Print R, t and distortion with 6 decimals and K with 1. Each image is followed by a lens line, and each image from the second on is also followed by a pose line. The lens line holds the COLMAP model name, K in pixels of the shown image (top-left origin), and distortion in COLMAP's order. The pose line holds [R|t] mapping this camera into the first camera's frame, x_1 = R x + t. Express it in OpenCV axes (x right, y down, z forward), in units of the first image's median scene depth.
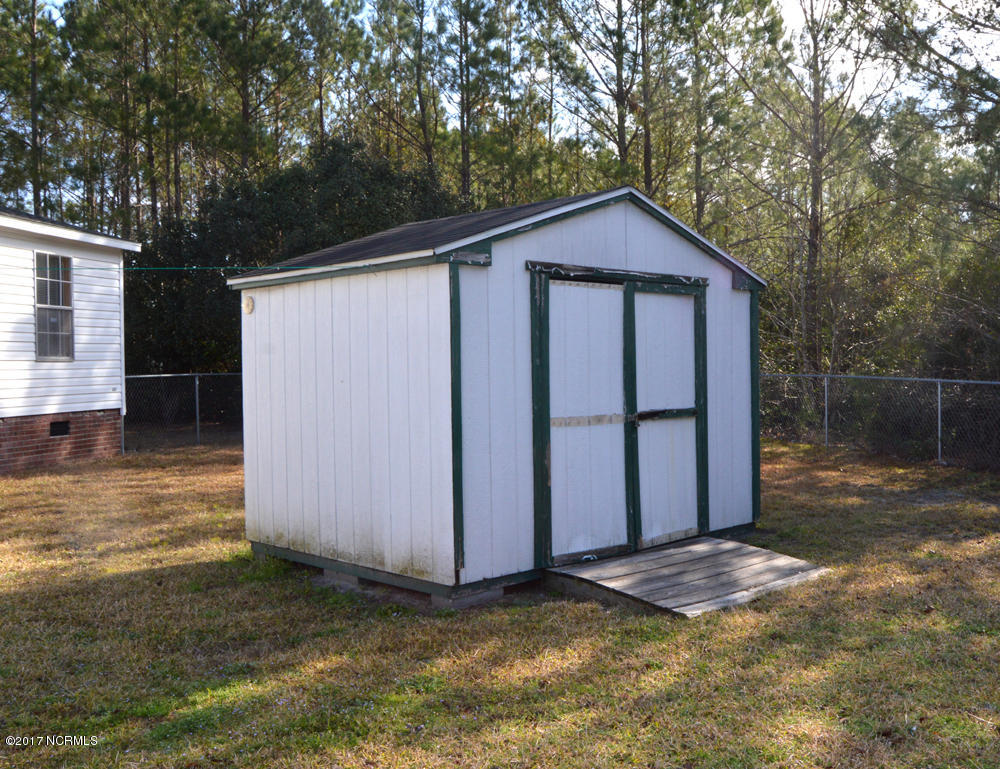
lens RADIAL K [[886.0, 0, 499.8], [0, 886.0, 376.9], [0, 0, 1]] dist [-0.058953, 0.005104]
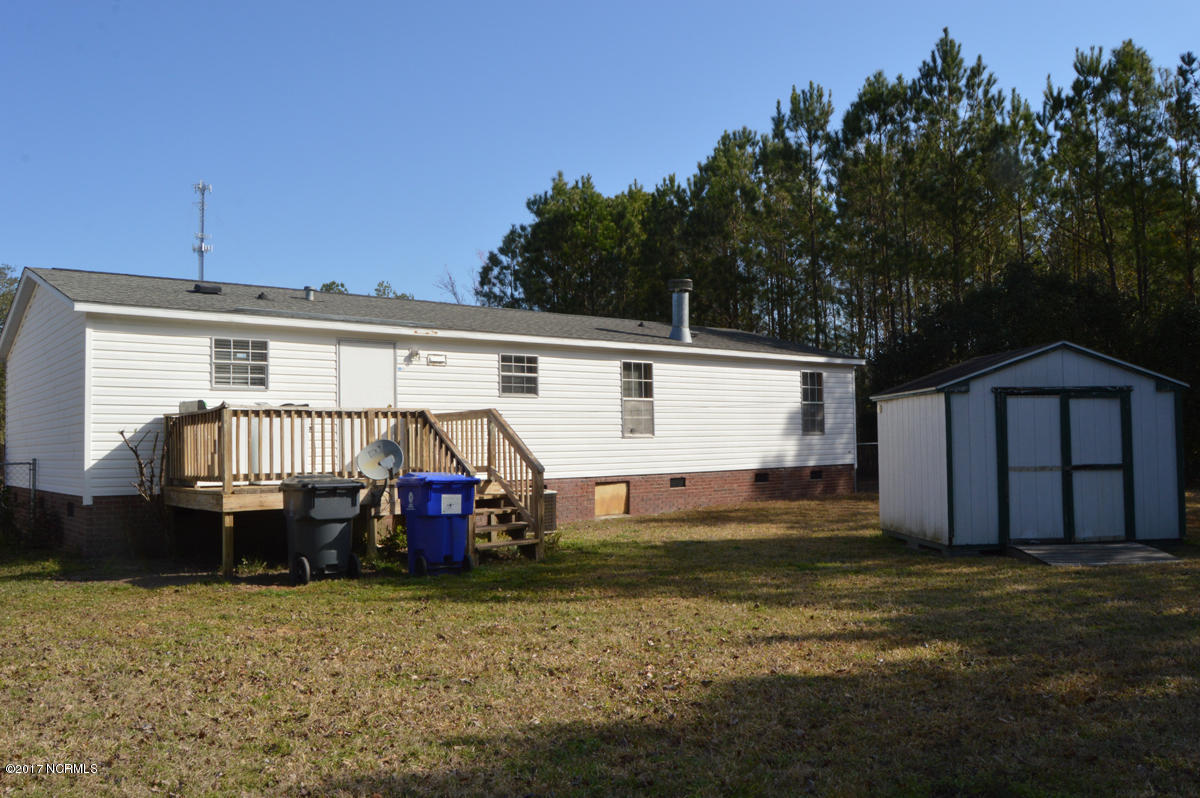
lens RADIAL K [[953.0, 0, 599.1], [0, 953.0, 398.1], [0, 0, 1]] dist [-0.097855, 0.021046]
pose [[0.723944, -0.029258, -0.689238, 0.674755], [-0.002868, 0.998964, -0.045418, -0.007088], [0.689853, 0.034857, 0.723110, -0.908810]]
